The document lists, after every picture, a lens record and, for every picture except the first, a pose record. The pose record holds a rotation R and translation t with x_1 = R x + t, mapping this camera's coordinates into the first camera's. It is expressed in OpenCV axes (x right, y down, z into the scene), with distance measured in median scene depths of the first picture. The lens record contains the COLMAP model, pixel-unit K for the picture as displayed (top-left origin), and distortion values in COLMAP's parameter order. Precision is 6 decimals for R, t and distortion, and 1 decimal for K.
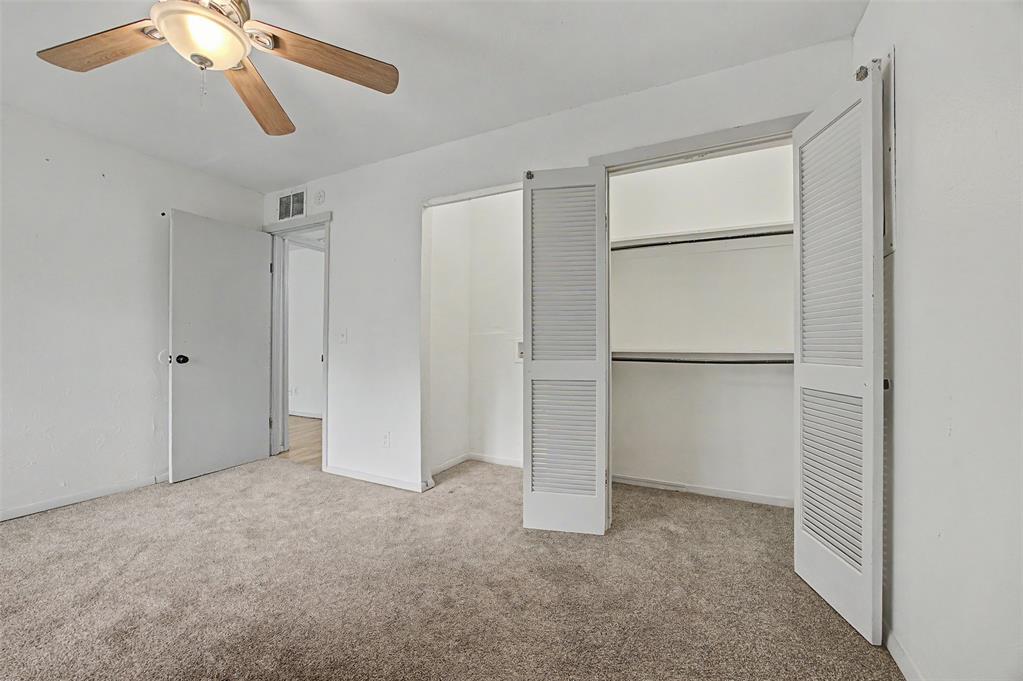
lens RADIAL K [[416.2, 0, 511.5], [0, 416.2, 340.5], [0, 0, 1]] dist [-0.001968, -0.000143]
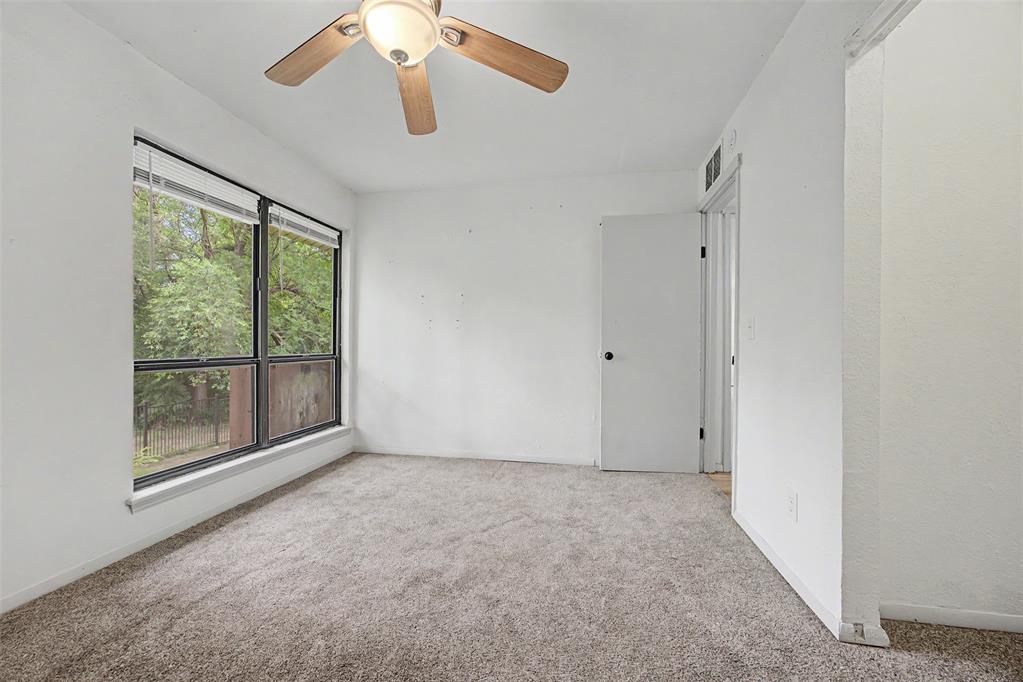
lens RADIAL K [[403.4, 0, 514.1], [0, 403.4, 341.3], [0, 0, 1]] dist [-0.002837, 0.002520]
pose [[0.274978, -0.010282, -0.961396, 0.132609], [0.005933, 0.999942, -0.008998, 0.016119], [0.961432, -0.003230, 0.275023, 0.489808]]
